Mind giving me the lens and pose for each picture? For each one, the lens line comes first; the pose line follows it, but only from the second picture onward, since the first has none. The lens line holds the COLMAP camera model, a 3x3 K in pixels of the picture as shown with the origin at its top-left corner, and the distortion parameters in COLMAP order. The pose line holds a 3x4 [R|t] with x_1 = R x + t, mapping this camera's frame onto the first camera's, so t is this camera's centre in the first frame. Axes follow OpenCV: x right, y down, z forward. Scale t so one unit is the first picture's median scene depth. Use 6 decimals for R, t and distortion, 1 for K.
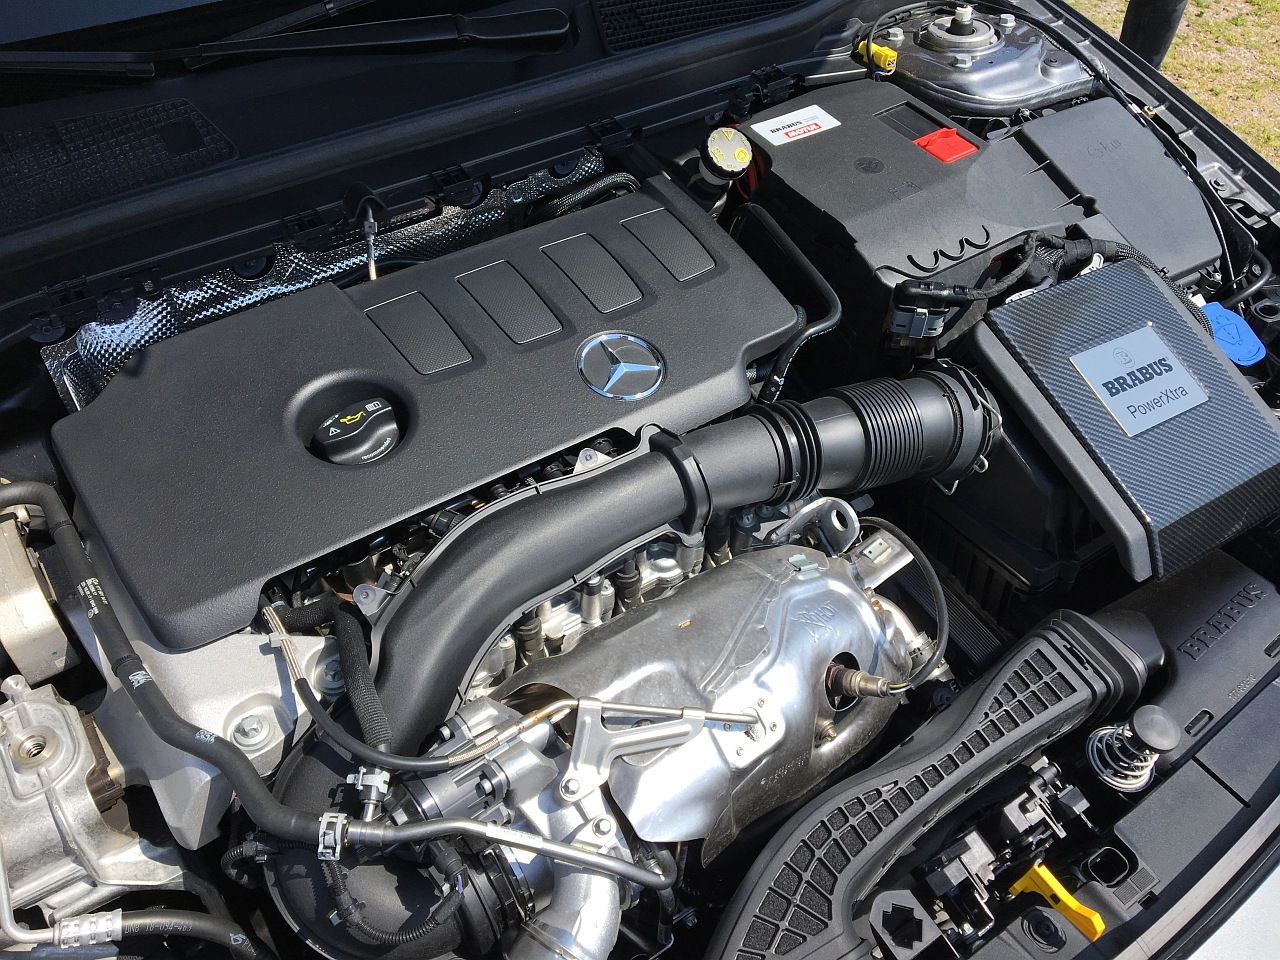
lens RADIAL K [[1073.4, 0, 635.2], [0, 1073.4, 487.9], [0, 0, 1]] dist [0.063826, -0.090656]
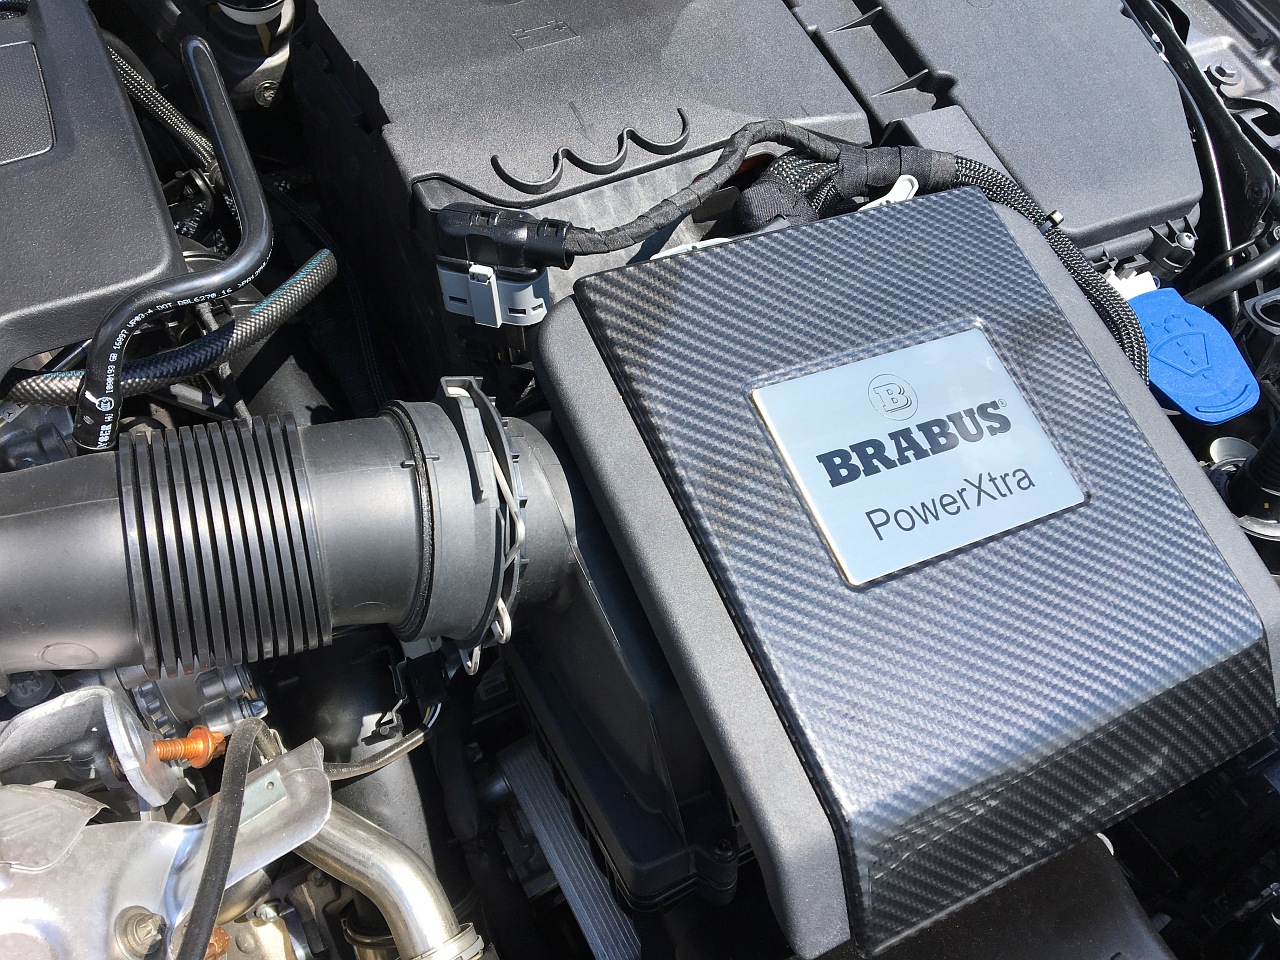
lens RADIAL K [[1073.4, 0, 635.2], [0, 1073.4, 487.9], [0, 0, 1]] dist [0.063826, -0.090656]
pose [[0.993516, 0.068506, -0.090732, 0.369487], [-0.066247, 0.997419, 0.027685, -0.083520], [0.092394, -0.021495, 0.995490, 0.515883]]
